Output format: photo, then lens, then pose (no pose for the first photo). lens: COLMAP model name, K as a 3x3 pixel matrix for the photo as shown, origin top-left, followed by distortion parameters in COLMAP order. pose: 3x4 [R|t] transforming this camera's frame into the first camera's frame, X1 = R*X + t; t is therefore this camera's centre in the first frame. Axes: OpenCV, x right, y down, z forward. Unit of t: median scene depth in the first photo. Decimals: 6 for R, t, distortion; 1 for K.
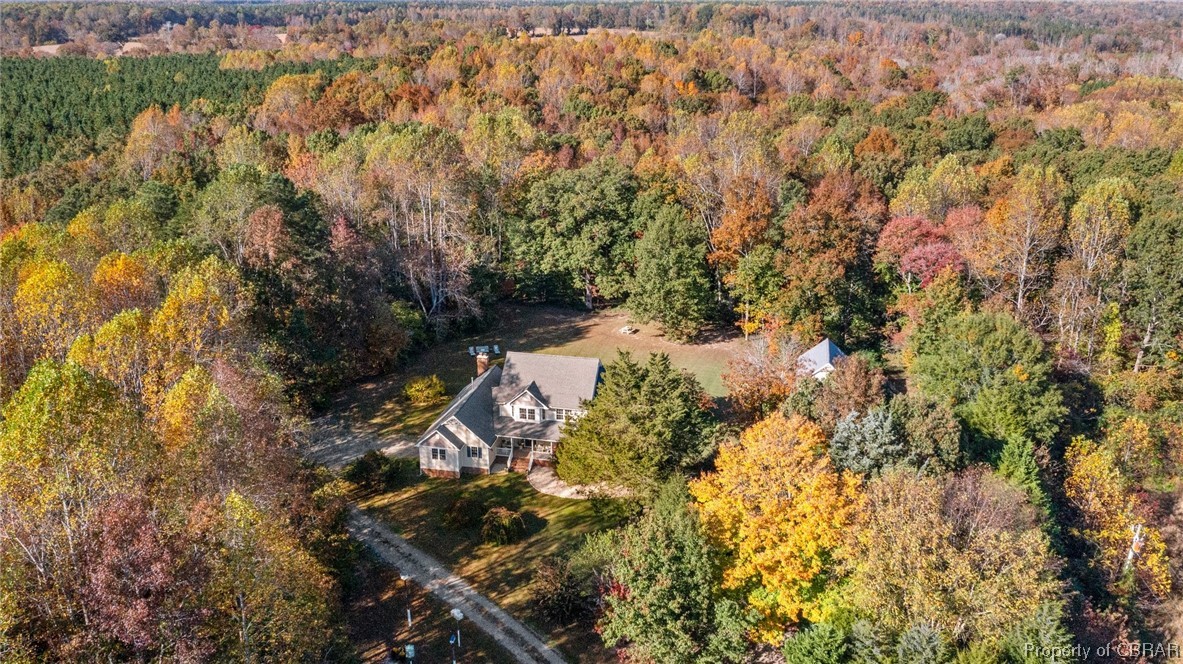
lens RADIAL K [[928.4, 0, 591.5], [0, 928.4, 332.0], [0, 0, 1]] dist [-0.049341, 0.000844]
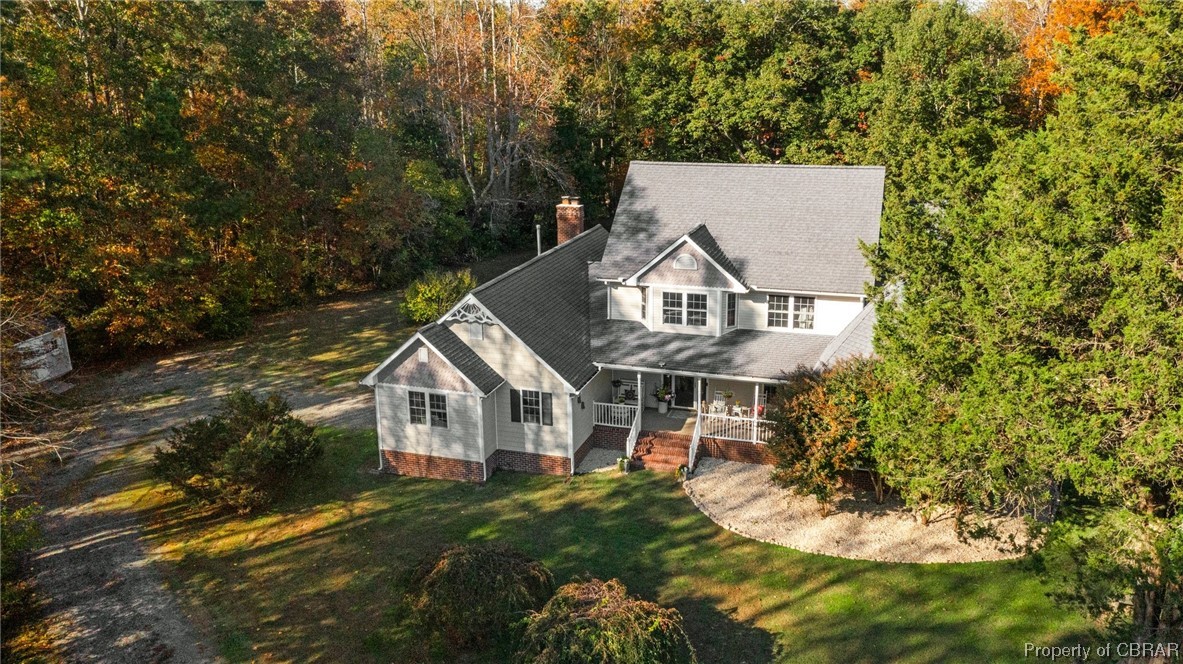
lens RADIAL K [[928.4, 0, 591.5], [0, 928.4, 332.0], [0, 0, 1]] dist [-0.049341, 0.000844]
pose [[0.992938, 0.018619, -0.117160, -0.063190], [-0.024870, 0.998331, -0.052117, 0.117042], [0.115994, 0.054663, 0.991745, 0.651149]]
